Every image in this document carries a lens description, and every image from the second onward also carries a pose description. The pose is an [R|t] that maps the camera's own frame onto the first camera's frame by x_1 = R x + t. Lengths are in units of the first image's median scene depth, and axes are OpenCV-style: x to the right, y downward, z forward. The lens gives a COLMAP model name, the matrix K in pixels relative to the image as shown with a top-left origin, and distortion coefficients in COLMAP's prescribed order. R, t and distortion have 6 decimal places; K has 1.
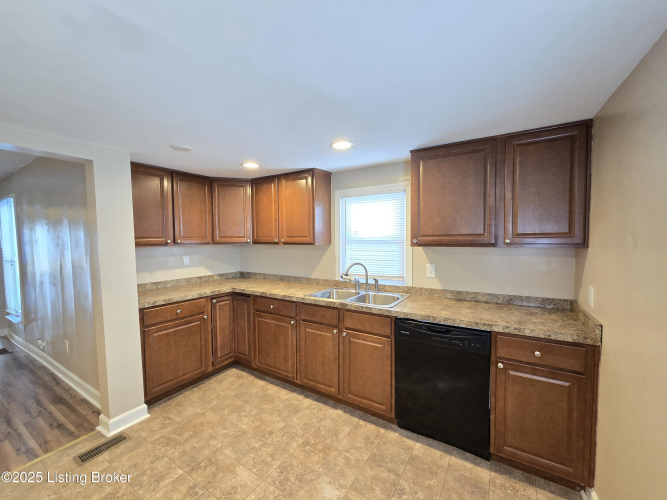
lens RADIAL K [[272.9, 0, 329.8], [0, 272.9, 252.9], [0, 0, 1]] dist [-0.004199, 0.001224]
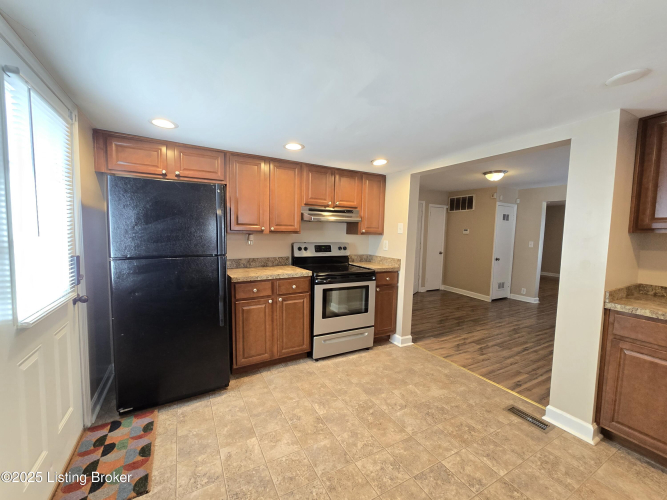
lens RADIAL K [[272.9, 0, 322.6], [0, 272.9, 229.3], [0, 0, 1]] dist [-0.004199, 0.001224]
pose [[-0.489395, 0.001221, -0.872061, 0.418402], [-0.056941, 0.997820, 0.033352, -0.005541], [0.870201, 0.065978, -0.488259, 0.671843]]
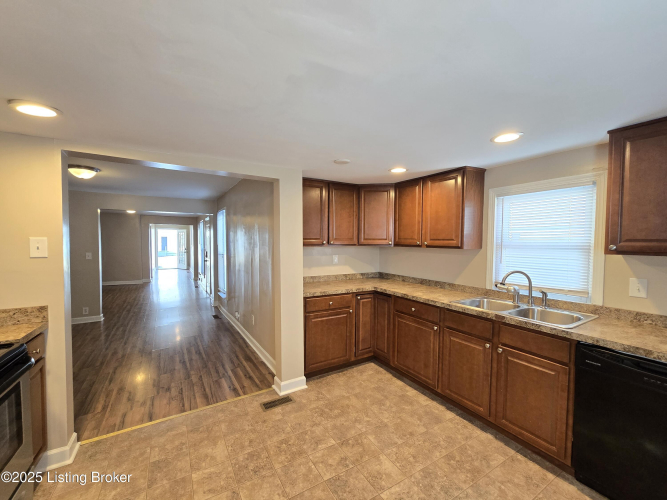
lens RADIAL K [[272.9, 0, 329.6], [0, 272.9, 253.0], [0, 0, 1]] dist [-0.004199, 0.001224]
pose [[0.893285, 0.033616, -0.448232, -0.054581], [-0.037188, 0.999308, 0.000832, 0.002012], [0.447950, 0.015926, 0.893917, -0.042807]]
